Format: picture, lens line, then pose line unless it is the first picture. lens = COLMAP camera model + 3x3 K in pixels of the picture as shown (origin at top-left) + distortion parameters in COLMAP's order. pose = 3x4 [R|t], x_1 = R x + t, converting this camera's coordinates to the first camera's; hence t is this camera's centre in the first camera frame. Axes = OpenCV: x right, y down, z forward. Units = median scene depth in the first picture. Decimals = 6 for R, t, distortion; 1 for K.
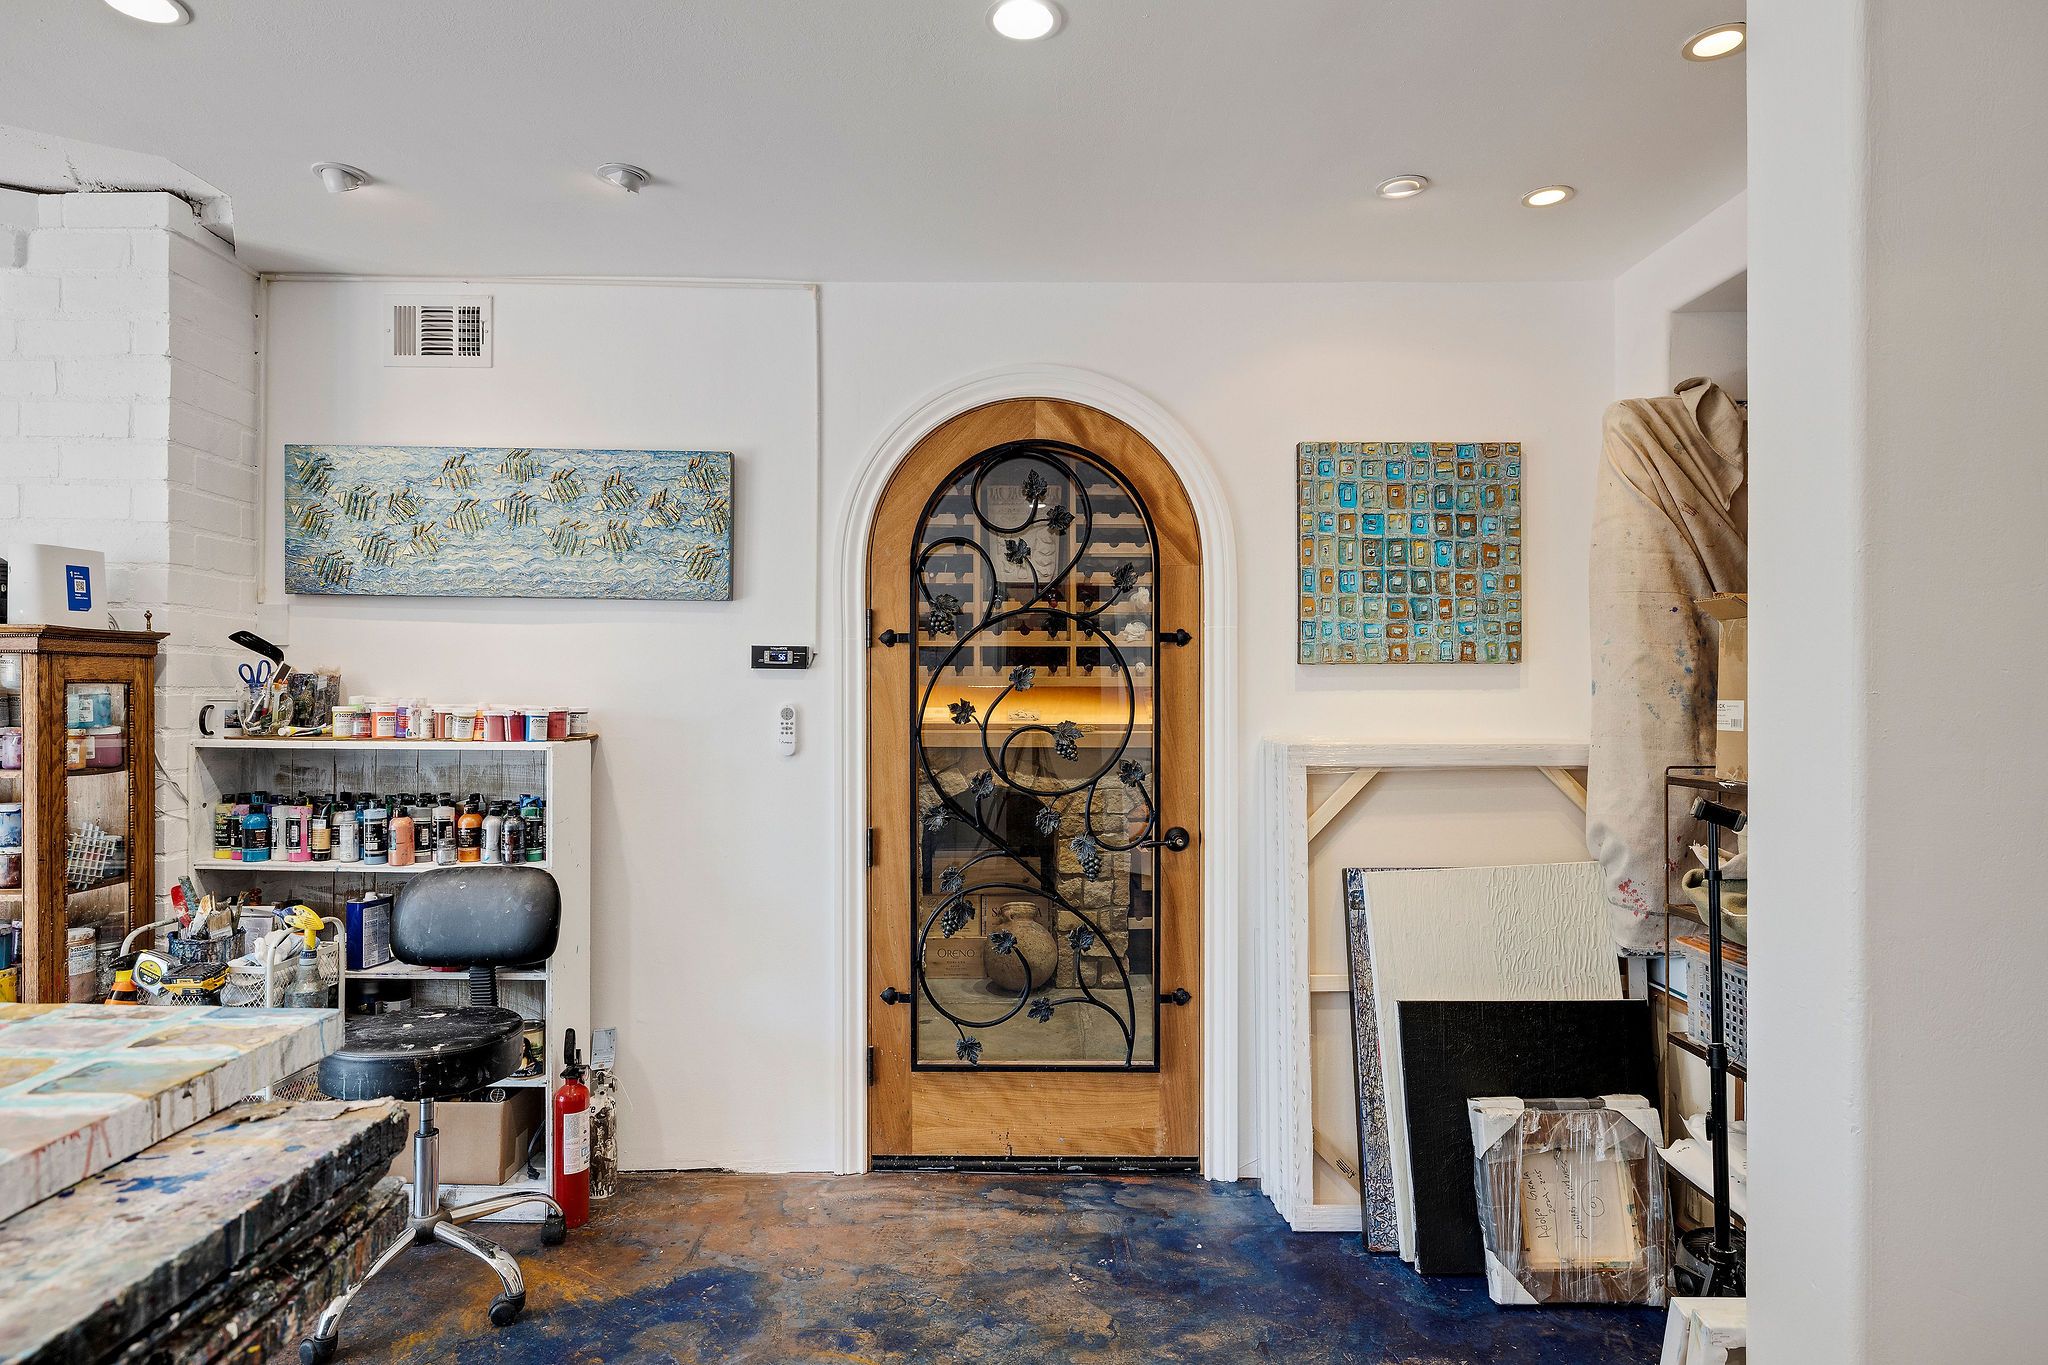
lens RADIAL K [[1084.2, 0, 1025.6], [0, 1084.2, 696.6], [0, 0, 1]] dist [-0.002296, -0.000655]
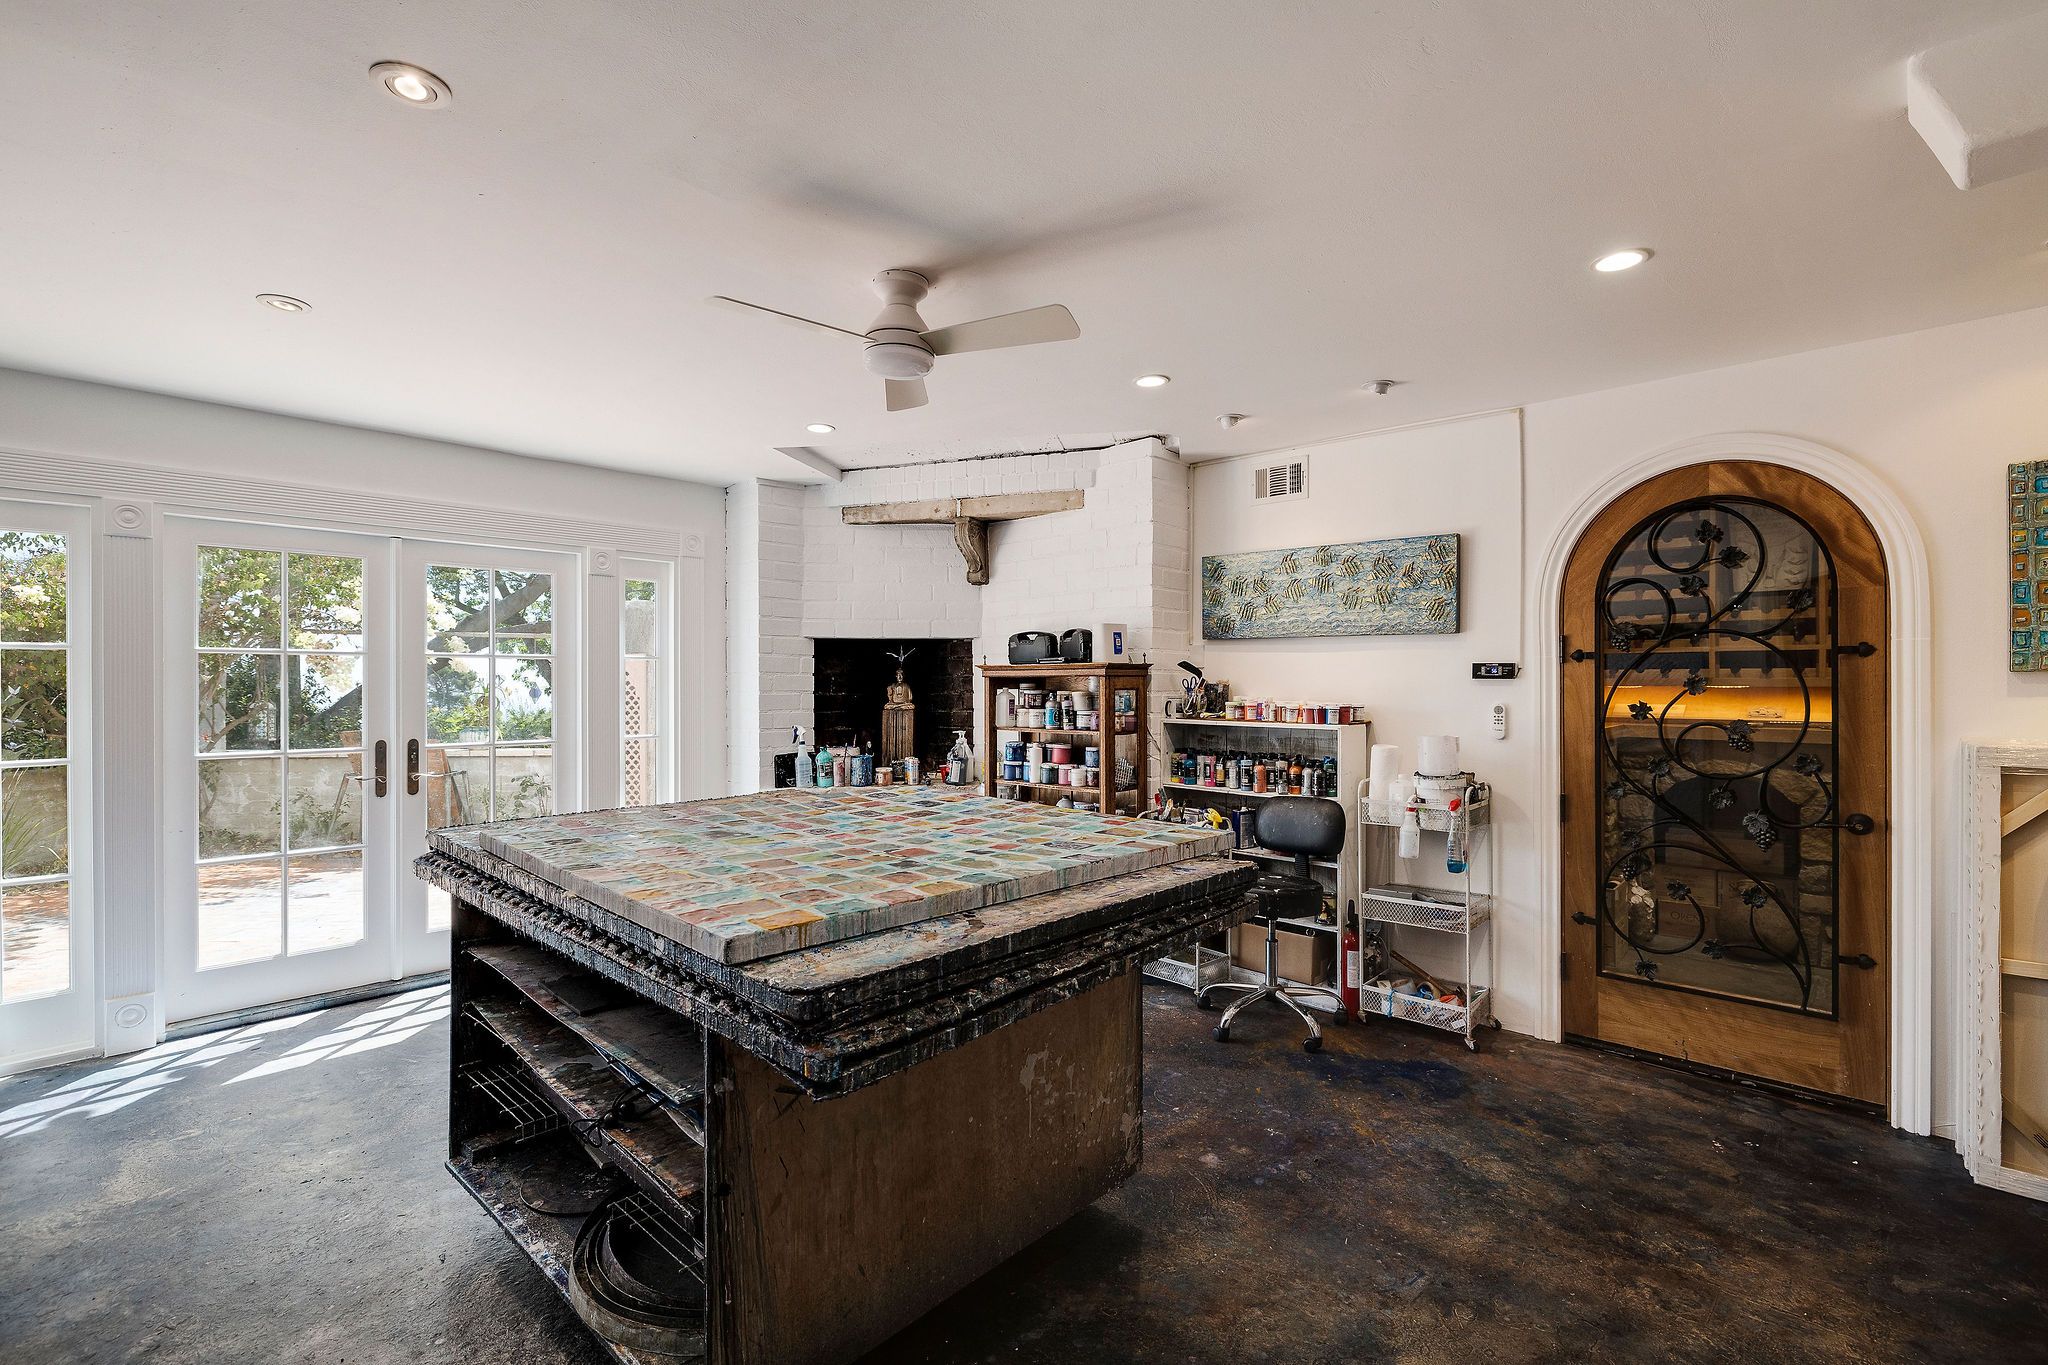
lens RADIAL K [[931.2, 0, 1024.0], [0, 931.2, 682.5], [0, 0, 1]] dist [-0.000838, 0.000211]
pose [[0.714460, -0.004001, -0.699665, 0.203169], [0.000702, 0.999987, -0.005001, -0.015662], [0.699676, 0.003082, 0.714454, -0.339129]]
